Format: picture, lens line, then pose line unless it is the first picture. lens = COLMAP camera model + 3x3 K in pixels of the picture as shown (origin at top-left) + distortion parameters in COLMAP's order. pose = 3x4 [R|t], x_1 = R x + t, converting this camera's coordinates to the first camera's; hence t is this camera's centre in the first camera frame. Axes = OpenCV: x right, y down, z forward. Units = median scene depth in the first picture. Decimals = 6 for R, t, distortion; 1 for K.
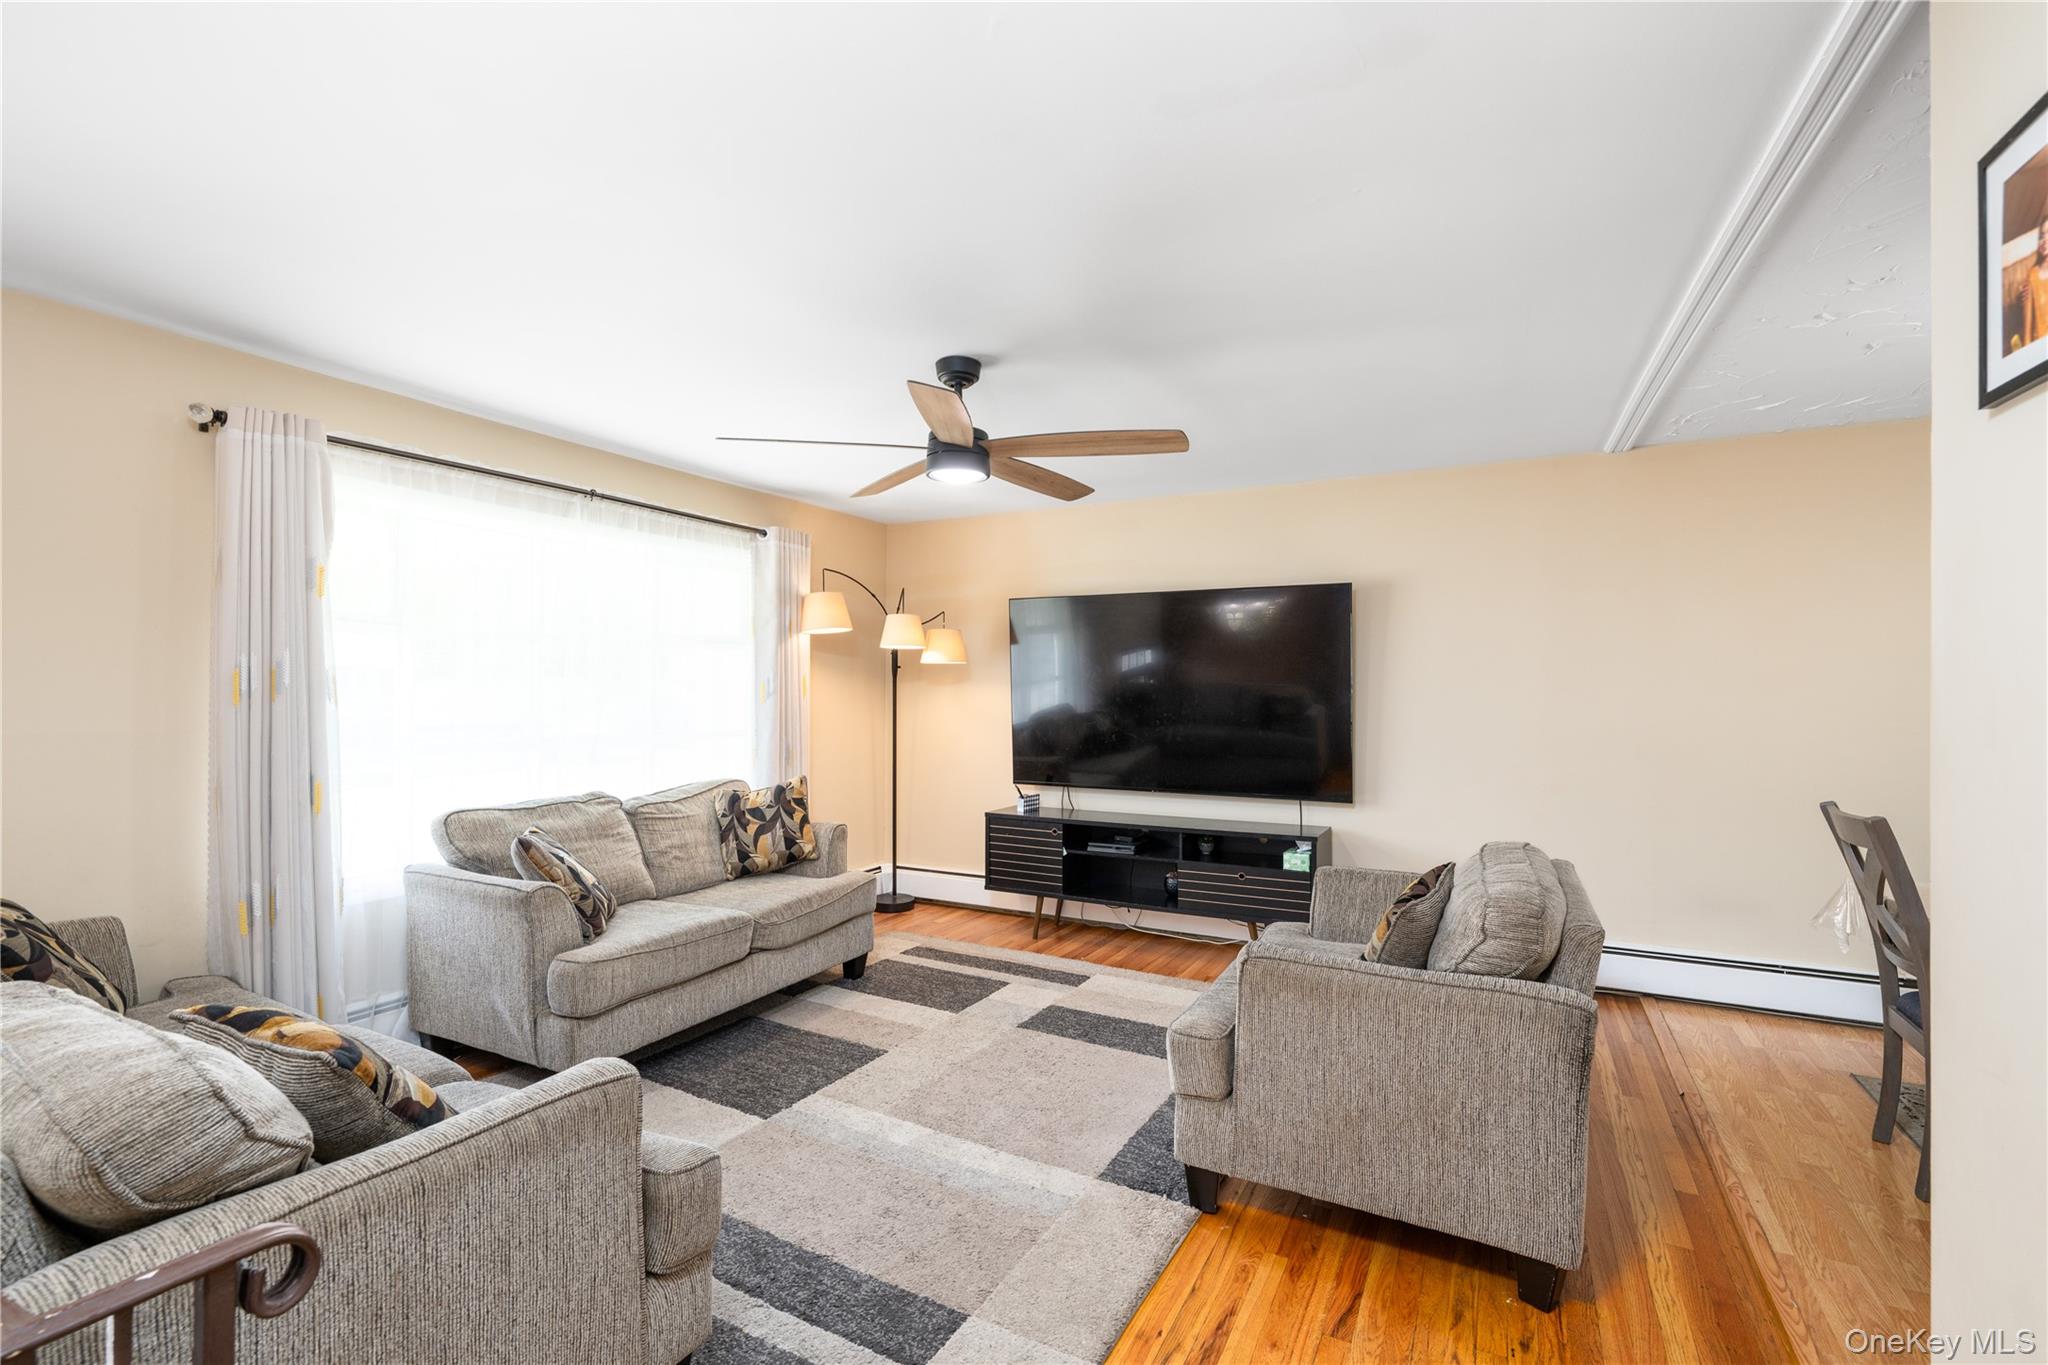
lens RADIAL K [[908.9, 0, 1021.5], [0, 908.9, 690.0], [0, 0, 1]] dist [-0.000838, 0.000667]
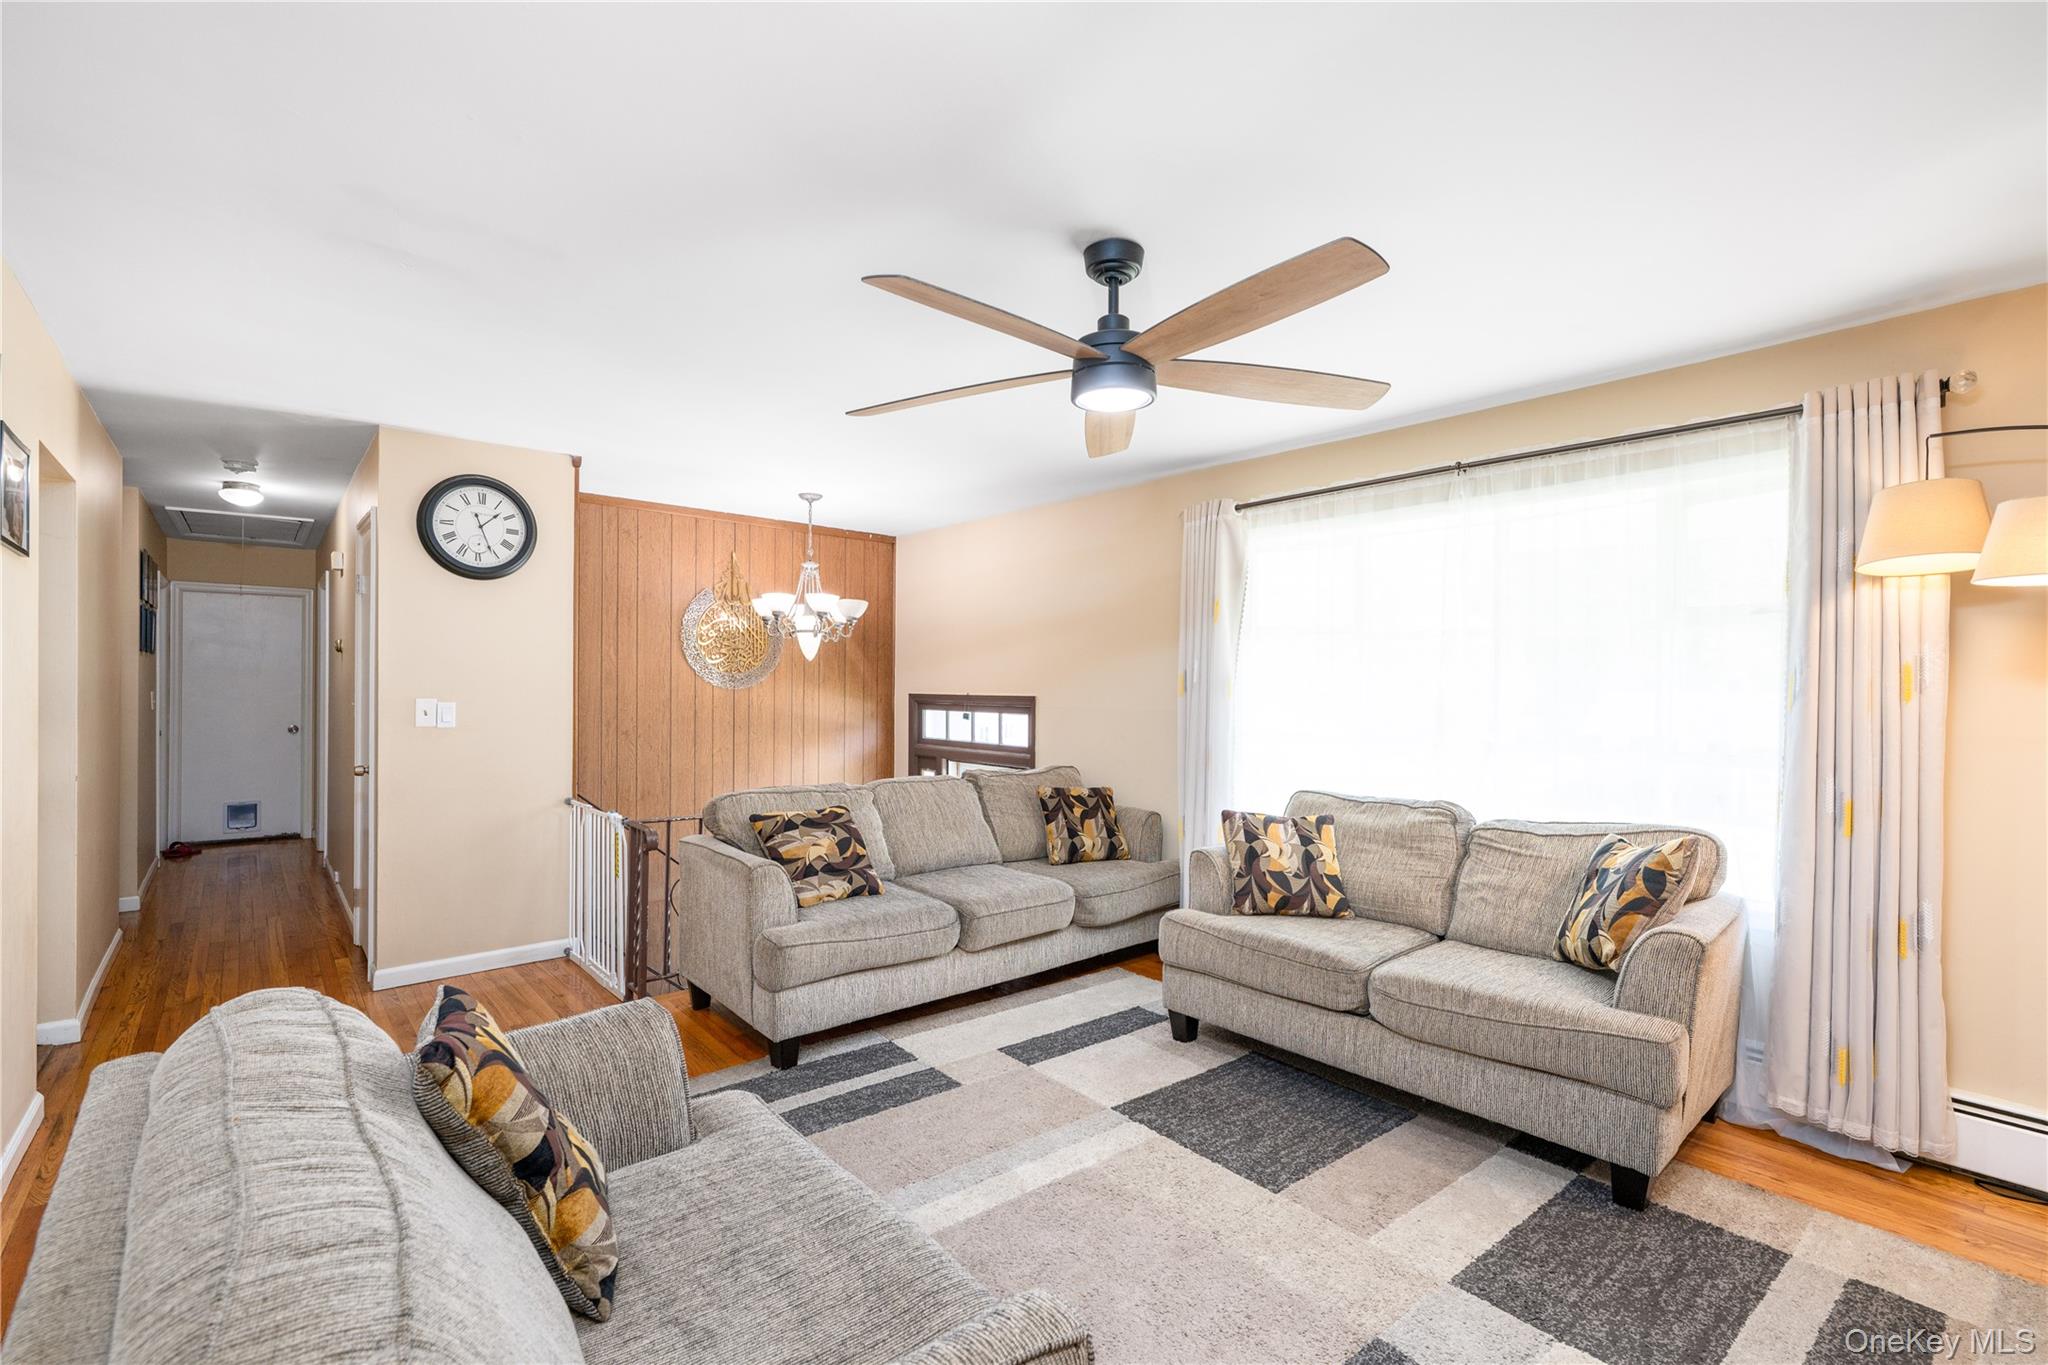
lens RADIAL K [[908.9, 0, 1024.3], [0, 908.9, 680.8], [0, 0, 1]] dist [-0.000838, 0.000667]
pose [[-0.358805, 0.000644, -0.933412, 0.567407], [-0.000885, 0.999999, 0.001030, -0.007865], [0.933412, 0.001196, -0.358804, 1.020750]]
